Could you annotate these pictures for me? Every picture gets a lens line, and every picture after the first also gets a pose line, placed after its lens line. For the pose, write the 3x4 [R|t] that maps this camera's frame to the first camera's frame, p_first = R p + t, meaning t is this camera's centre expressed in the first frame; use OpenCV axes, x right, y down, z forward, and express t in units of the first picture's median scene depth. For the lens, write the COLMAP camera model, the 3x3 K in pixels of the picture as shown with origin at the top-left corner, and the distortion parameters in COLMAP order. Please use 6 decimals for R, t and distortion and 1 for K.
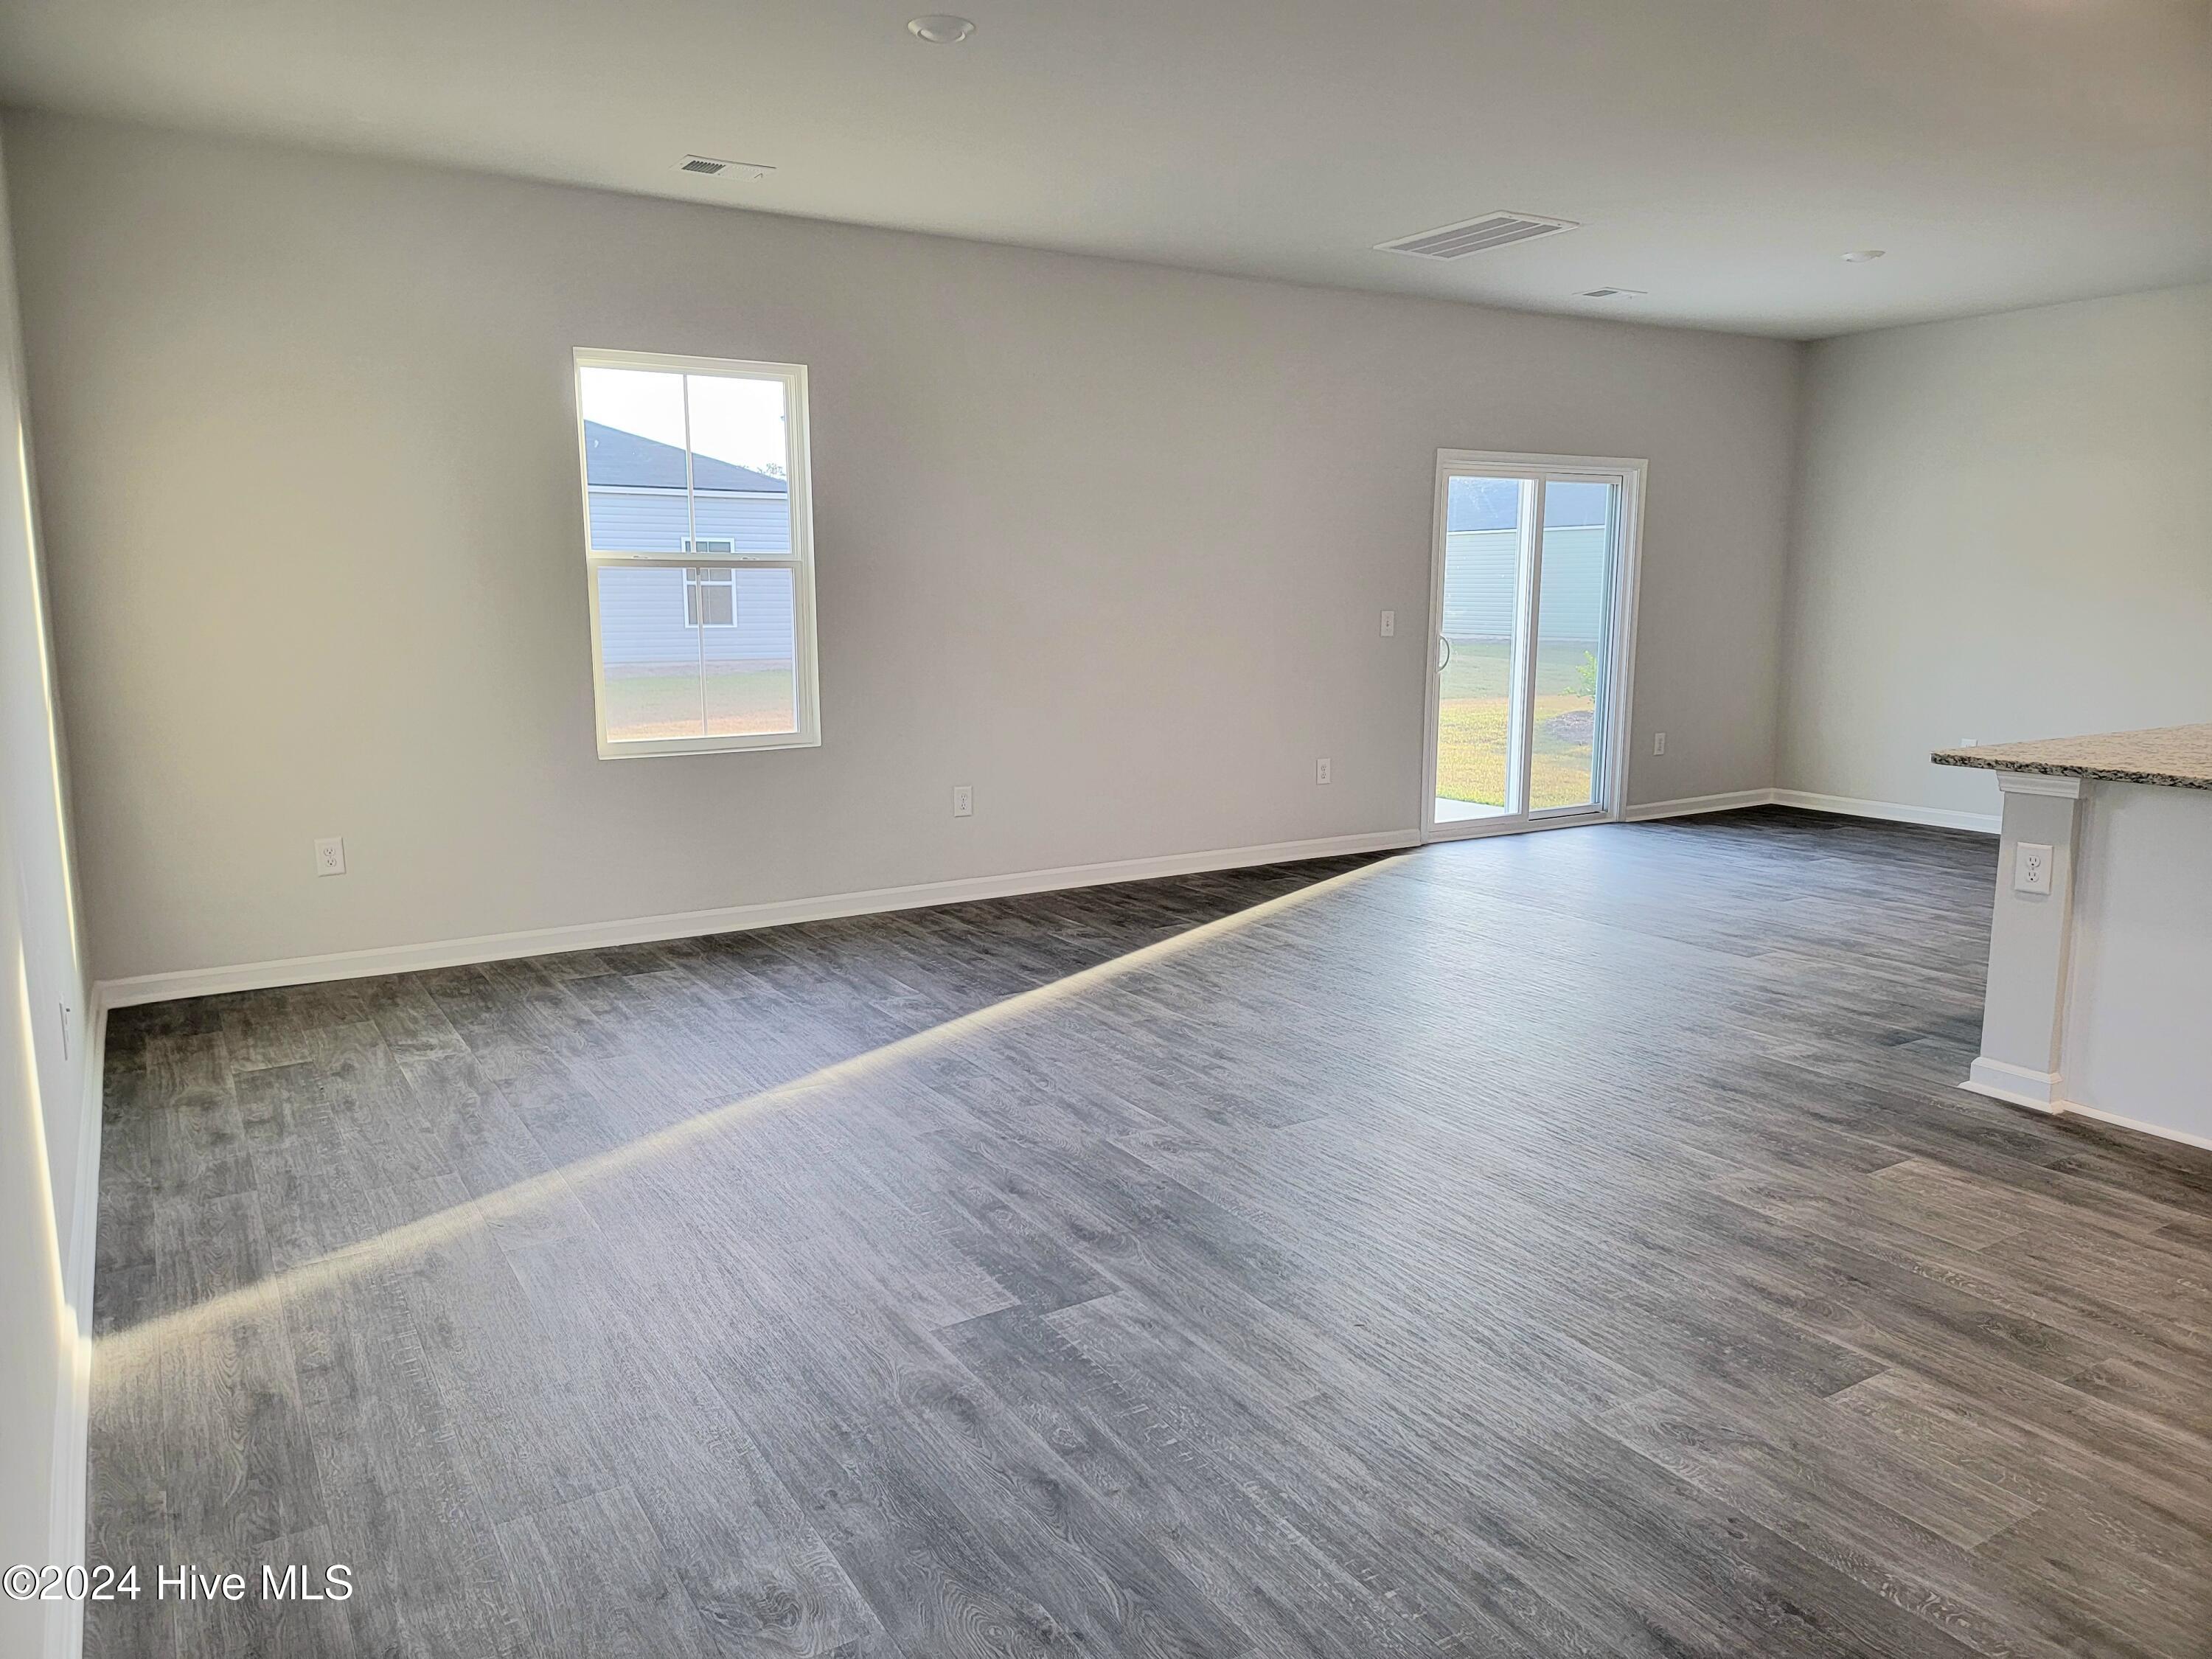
lens RADIAL K [[1514.6, 0, 1118.6], [0, 1514.6, 819.8], [0, 0, 1]] dist [0.094946, -0.083337]
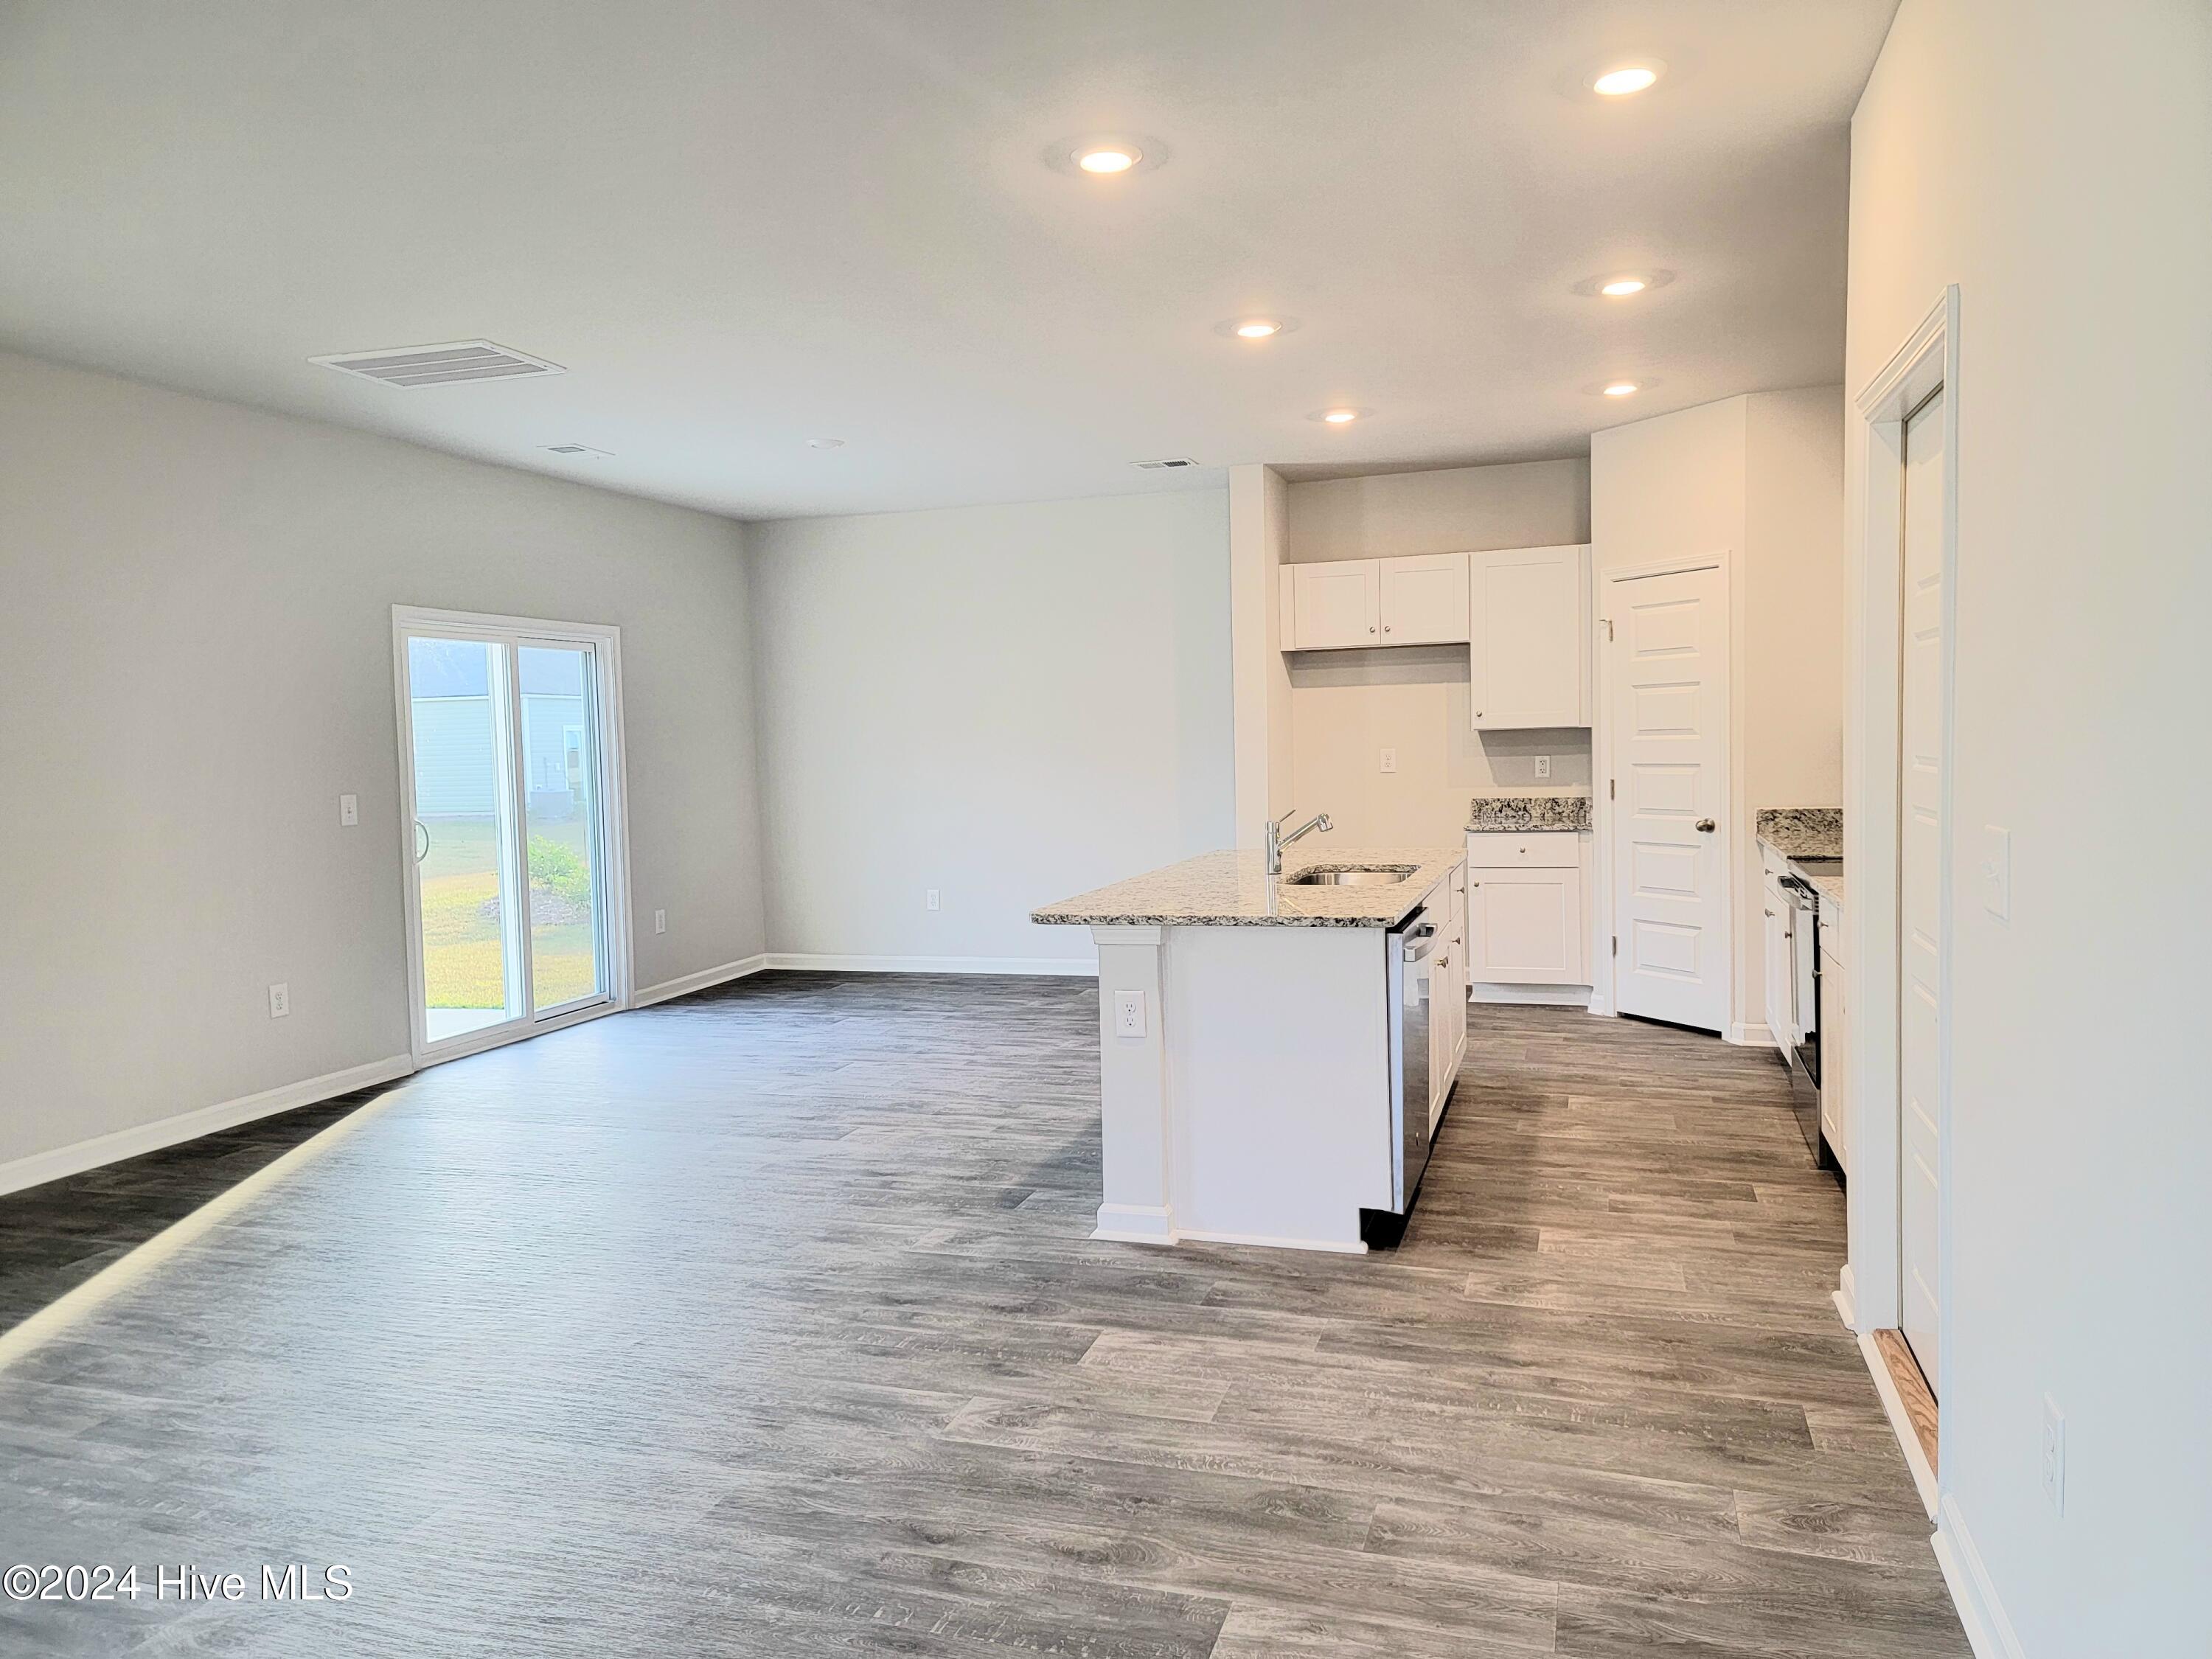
lens RADIAL K [[1514.6, 0, 1118.6], [0, 1514.6, 819.8], [0, 0, 1]] dist [0.094946, -0.083337]
pose [[0.764864, -0.056079, 0.641747, -0.066433], [0.125649, 0.990057, -0.063238, -0.031879], [-0.631819, 0.129003, 0.764305, 0.174685]]
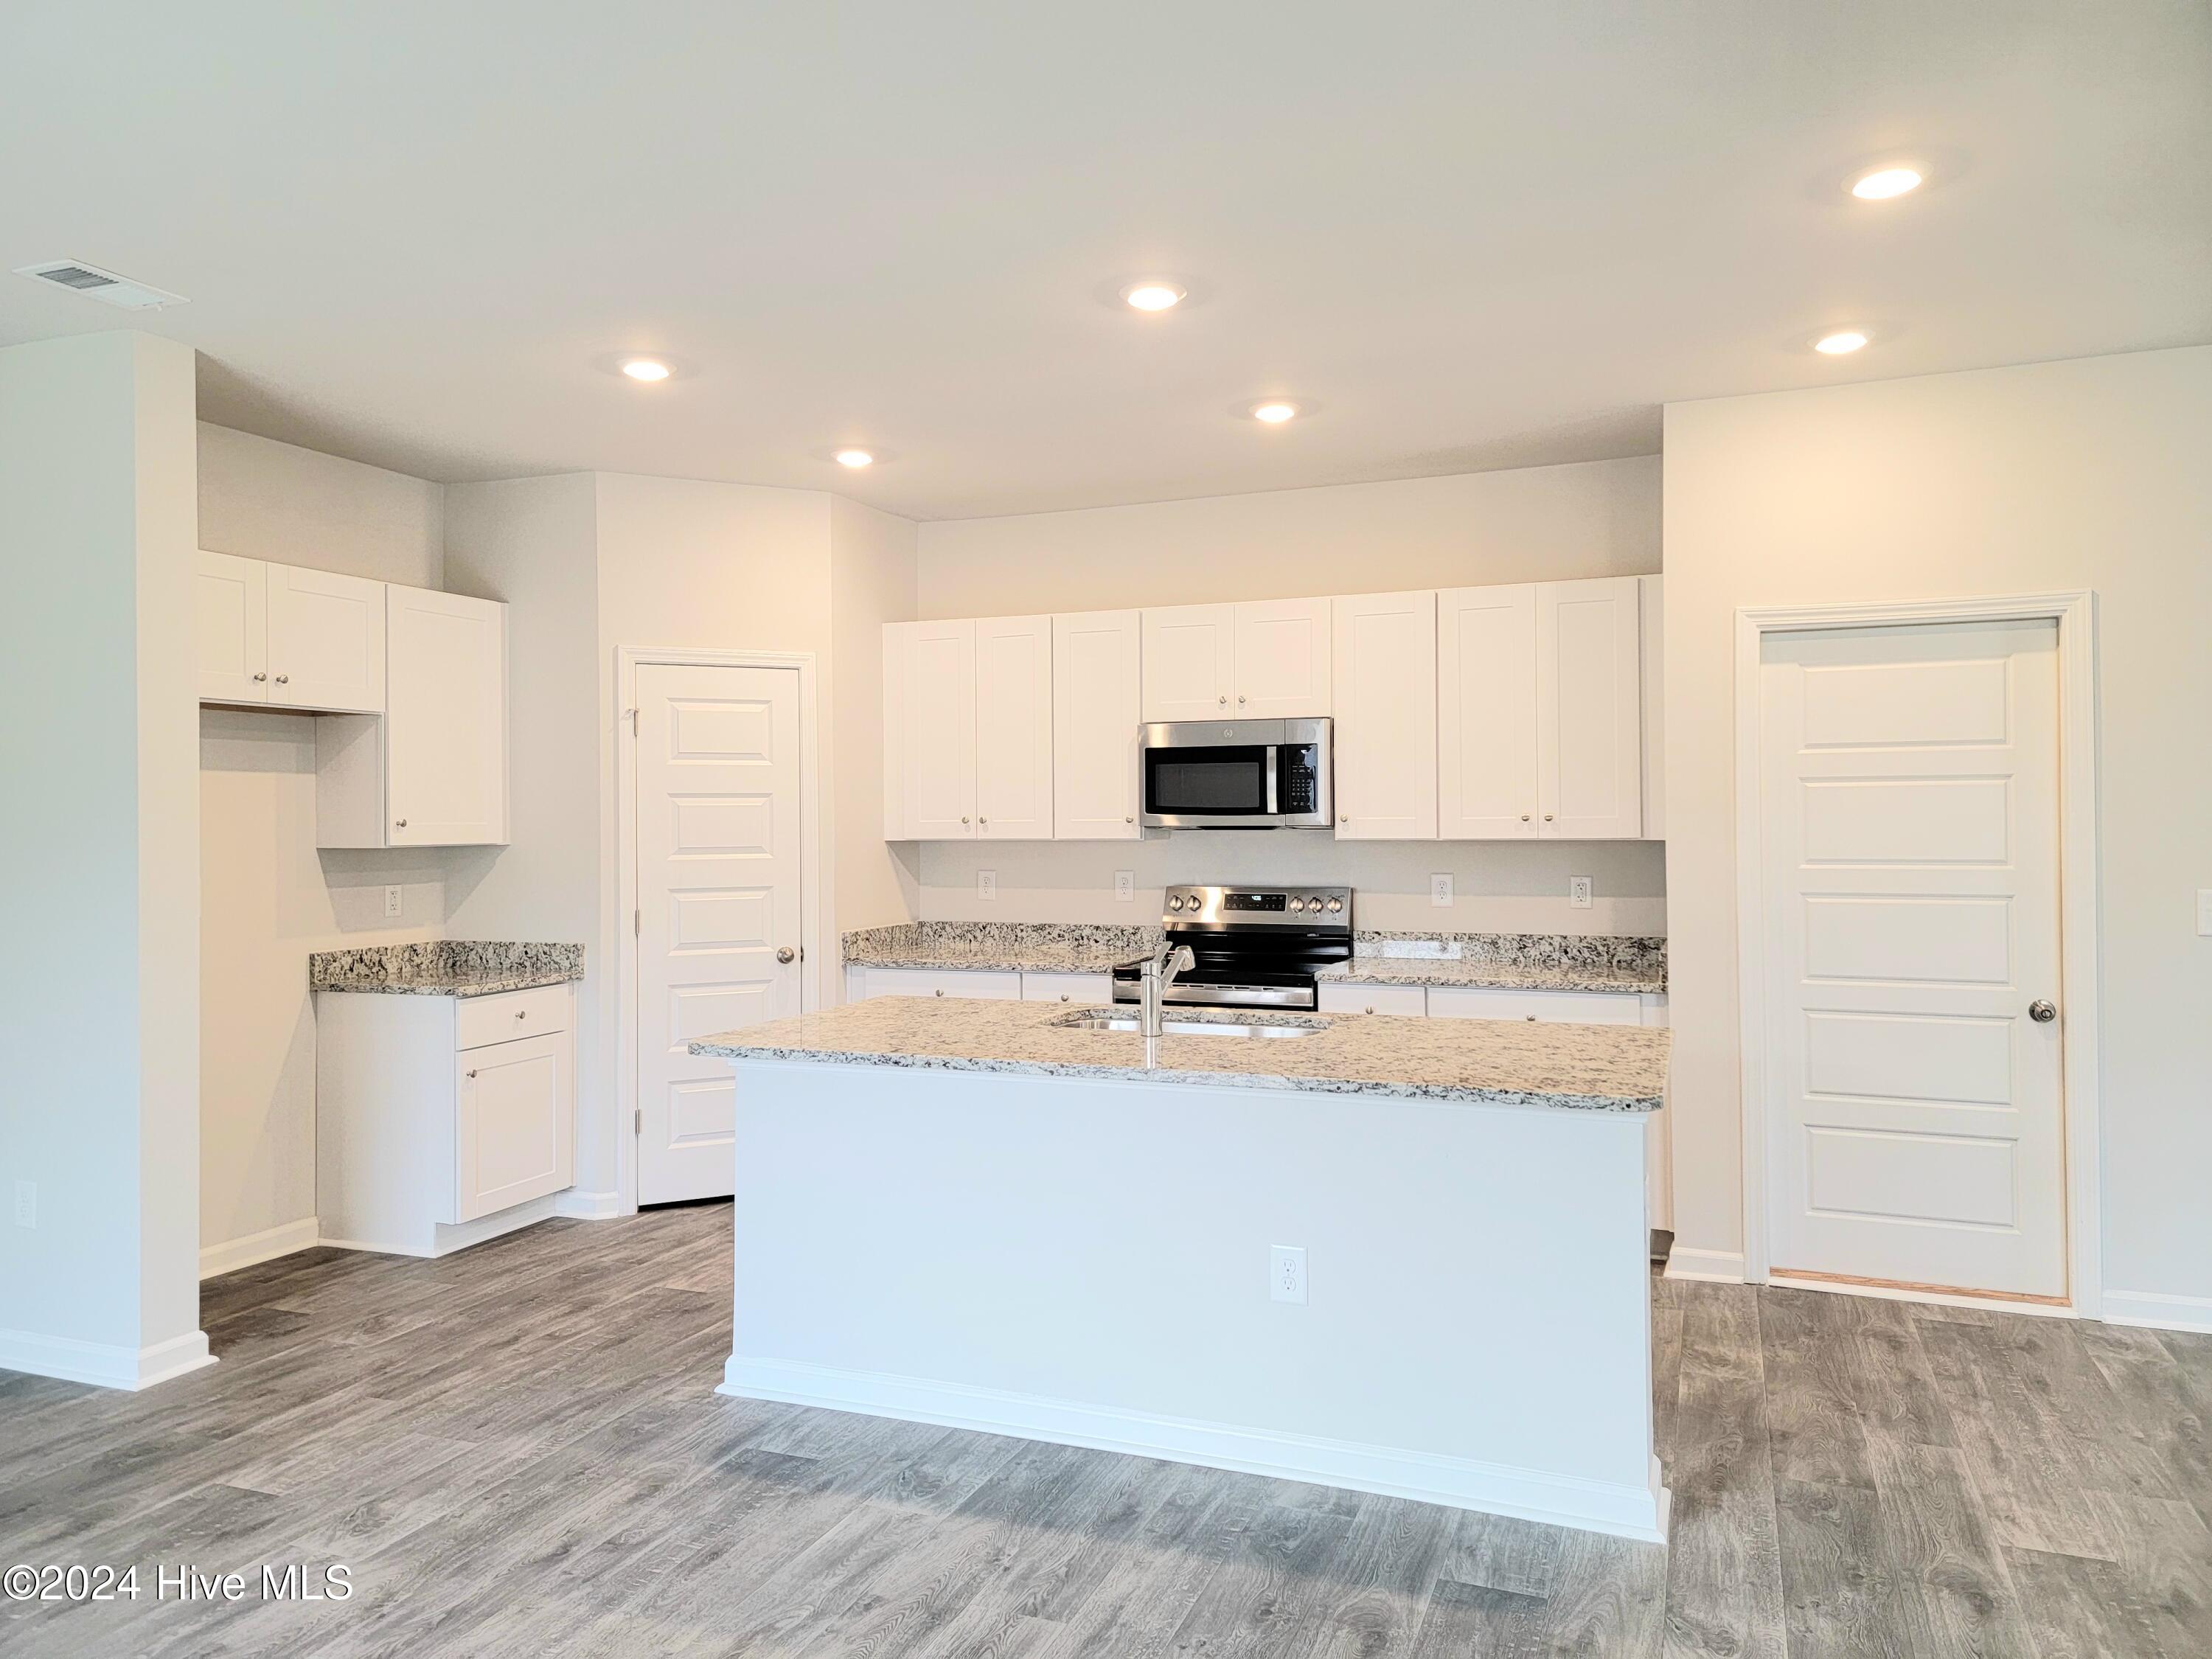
lens RADIAL K [[1514.6, 0, 1118.6], [0, 1514.6, 819.8], [0, 0, 1]] dist [0.094946, -0.083337]
pose [[-0.584998, 0.004724, 0.811021, 0.096510], [0.134135, 0.986776, 0.091005, -0.246593], [-0.799865, 0.162024, -0.577896, 1.473810]]
